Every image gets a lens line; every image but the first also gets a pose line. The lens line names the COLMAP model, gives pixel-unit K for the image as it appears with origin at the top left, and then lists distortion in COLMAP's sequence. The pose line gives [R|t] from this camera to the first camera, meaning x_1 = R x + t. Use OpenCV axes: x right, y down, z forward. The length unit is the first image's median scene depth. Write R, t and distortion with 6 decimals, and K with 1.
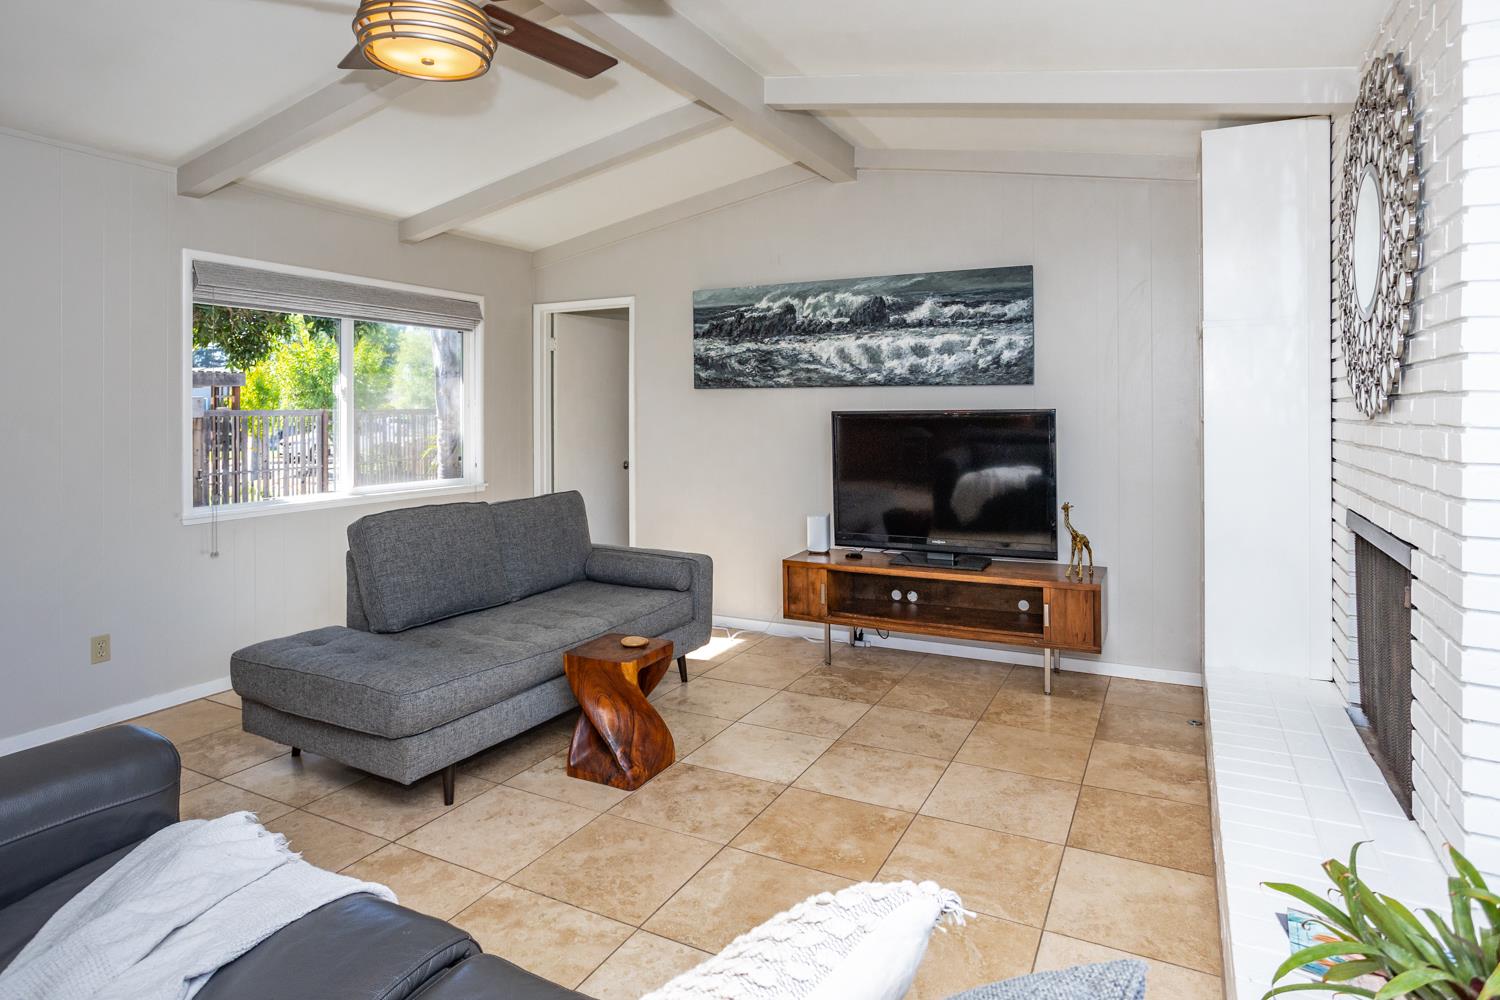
lens RADIAL K [[844.3, 0, 725.2], [0, 844.3, 411.2], [0, 0, 1]] dist [-0.035010, 0.000007]
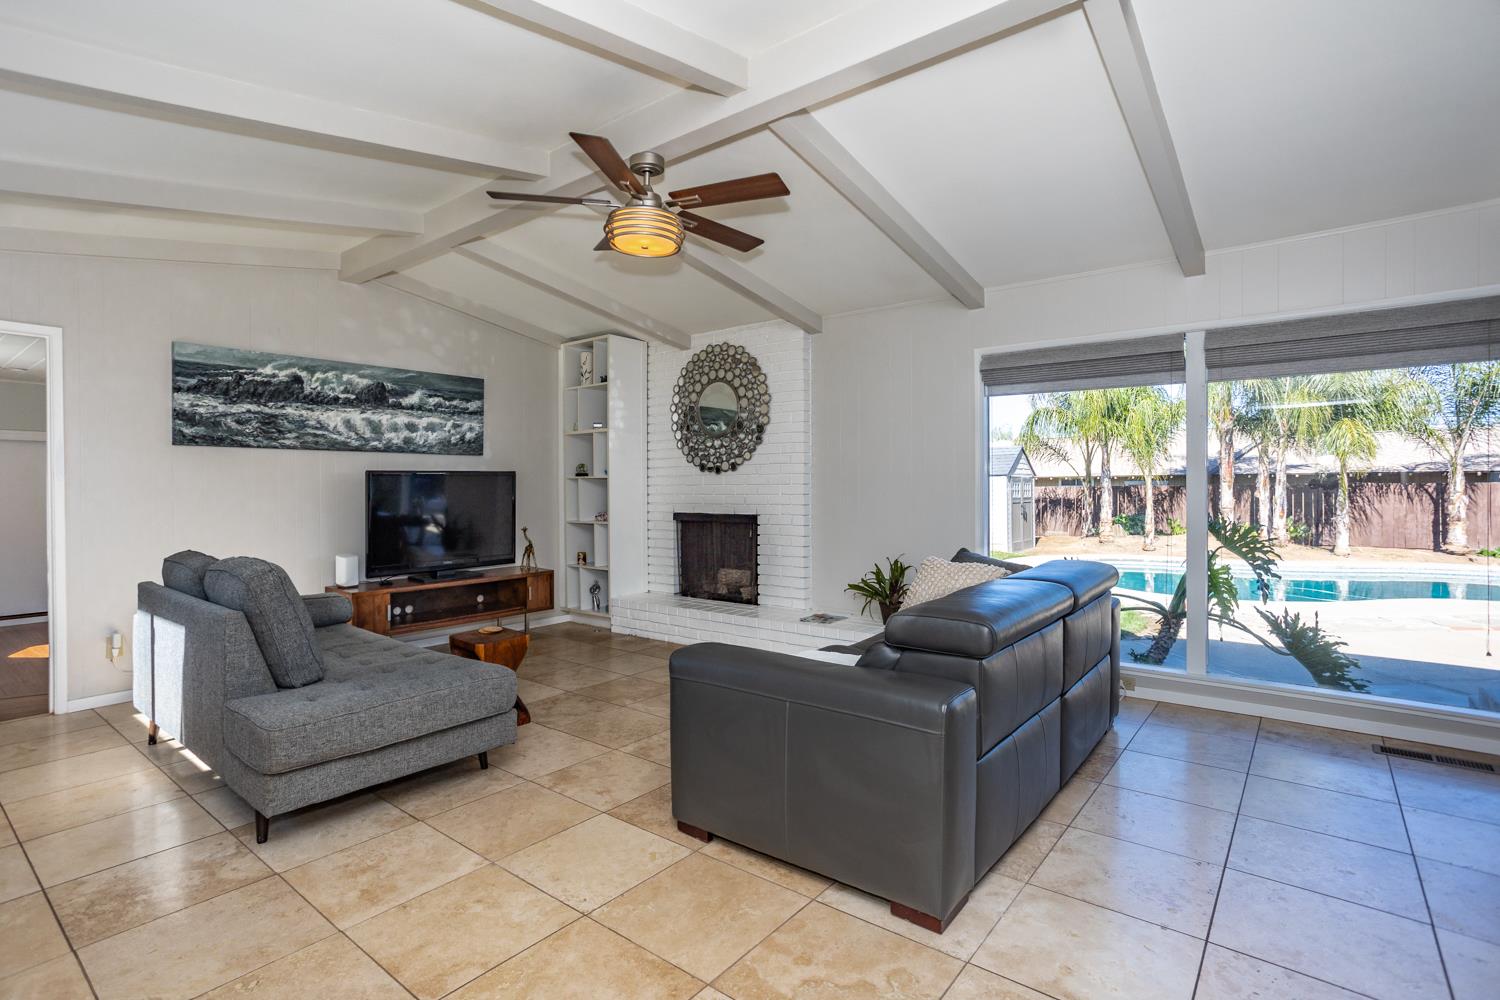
lens RADIAL K [[746.5, 0, 754.7], [0, 746.5, 493.4], [0, 0, 1]] dist [-0.037012, 0.022259]
pose [[0.172140, -0.007928, 0.985041, -0.816782], [0.005486, 0.999960, 0.007090, 0.028209], [-0.985057, 0.004184, 0.172177, 0.239176]]
